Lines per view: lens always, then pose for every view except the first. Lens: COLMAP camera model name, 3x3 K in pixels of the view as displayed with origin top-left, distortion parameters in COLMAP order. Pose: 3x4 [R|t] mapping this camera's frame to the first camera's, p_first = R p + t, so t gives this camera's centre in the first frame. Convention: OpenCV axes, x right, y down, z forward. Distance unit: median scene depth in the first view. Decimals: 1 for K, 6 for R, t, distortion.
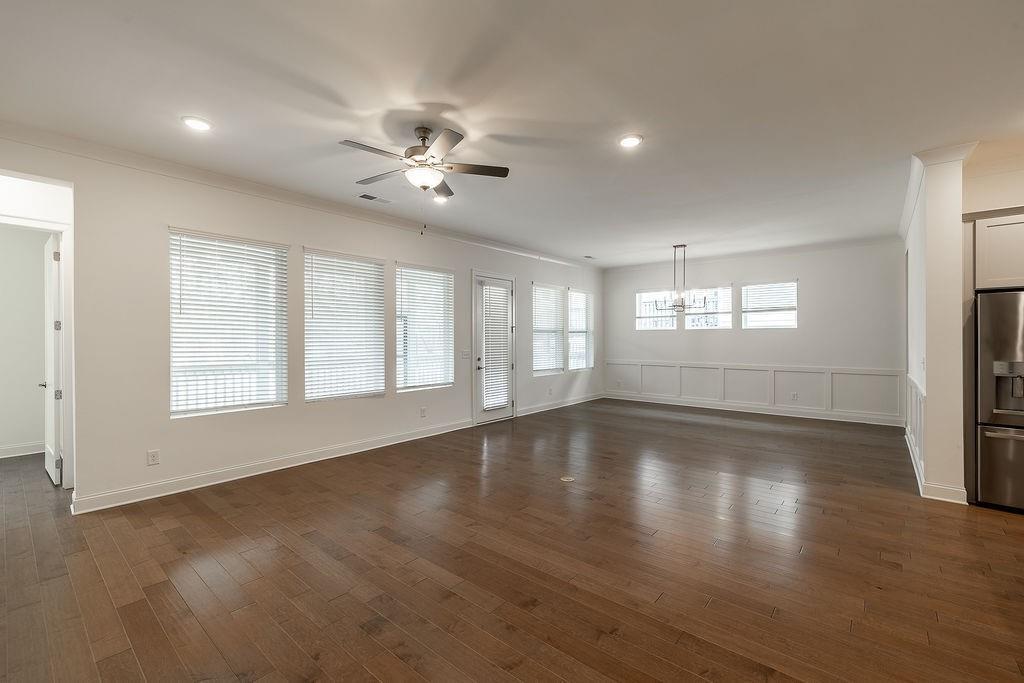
lens RADIAL K [[434.3, 0, 519.0], [0, 434.3, 338.2], [0, 0, 1]] dist [0.000959, 0.000155]
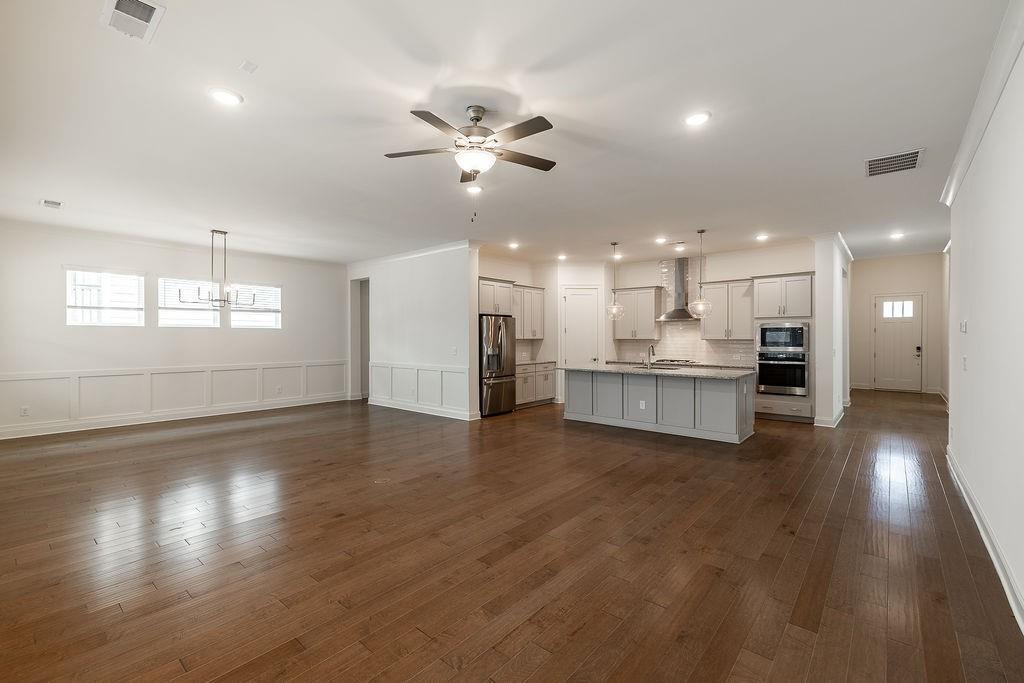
lens RADIAL K [[434.3, 0, 510.6], [0, 434.3, 340.0], [0, 0, 1]] dist [0.000959, 0.000155]
pose [[0.024577, -0.004755, 0.999687, -0.516461], [0.001340, 0.999988, 0.004724, 0.001516], [-0.999697, 0.001223, 0.024583, 0.410900]]
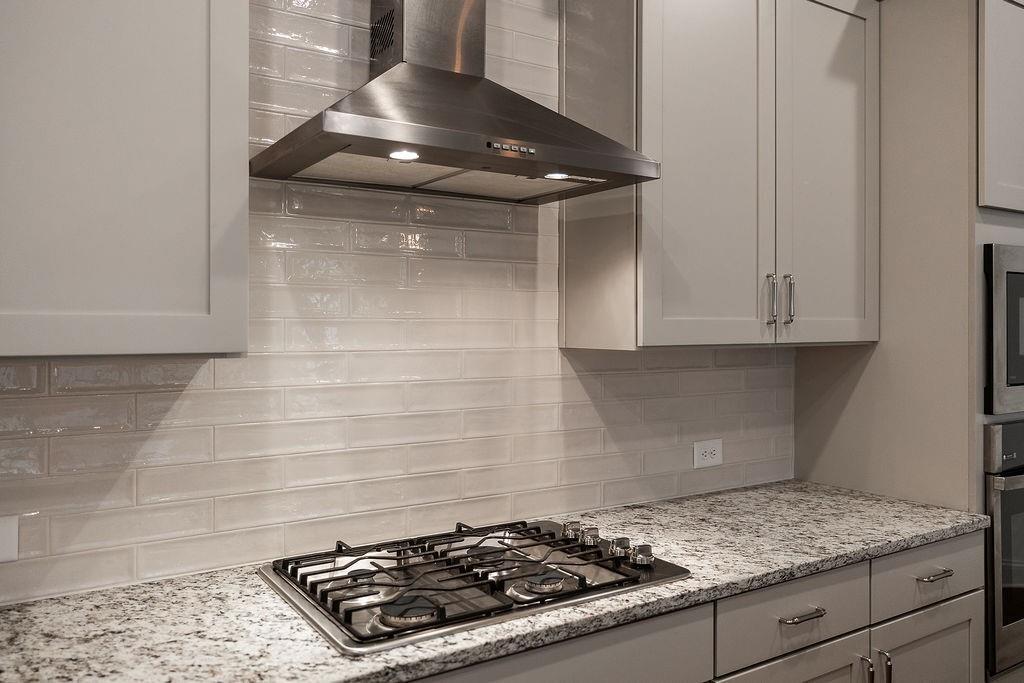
lens RADIAL K [[807.7, 0, 514.9], [0, 807.7, 337.0], [0, 0, 1]] dist [0.002249, -0.002659]
pose [[-0.952727, -0.003347, 0.303810, 0.631061], [0.001691, 0.999865, 0.016315, -0.001726], [-0.303824, 0.016058, -0.952593, 0.194383]]
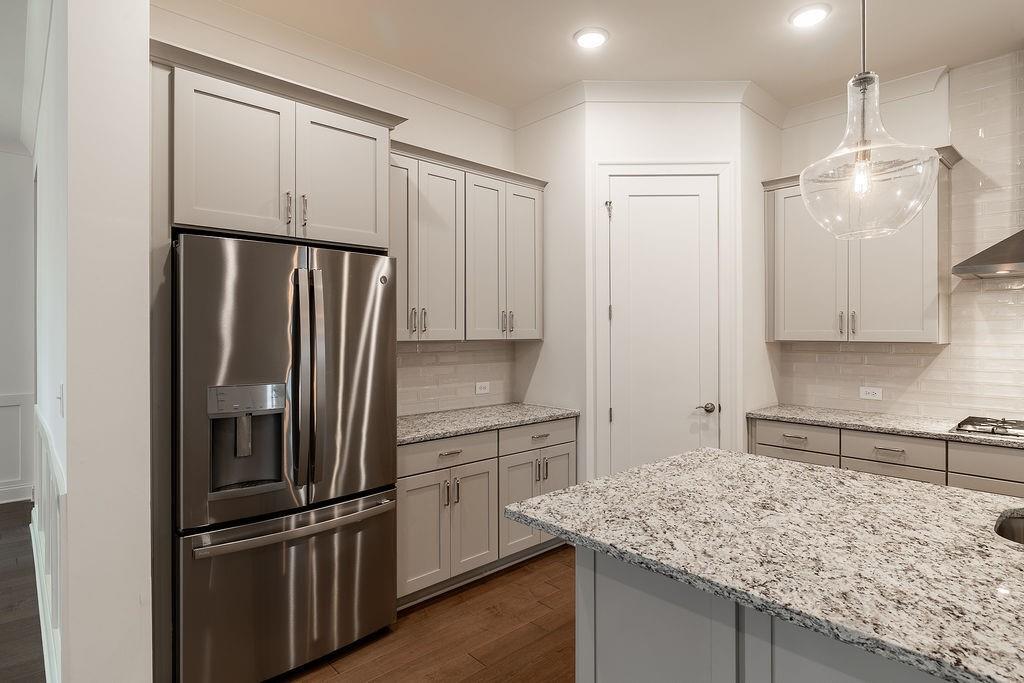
lens RADIAL K [[548.1, 0, 513.8], [0, 548.1, 332.2], [0, 0, 1]] dist [0.000095, -0.002389]
pose [[0.133413, 0.004374, 0.991051, 0.280103], [0.000370, 0.999990, -0.004463, -0.000587], [-0.991060, 0.000962, 0.133410, 0.299637]]
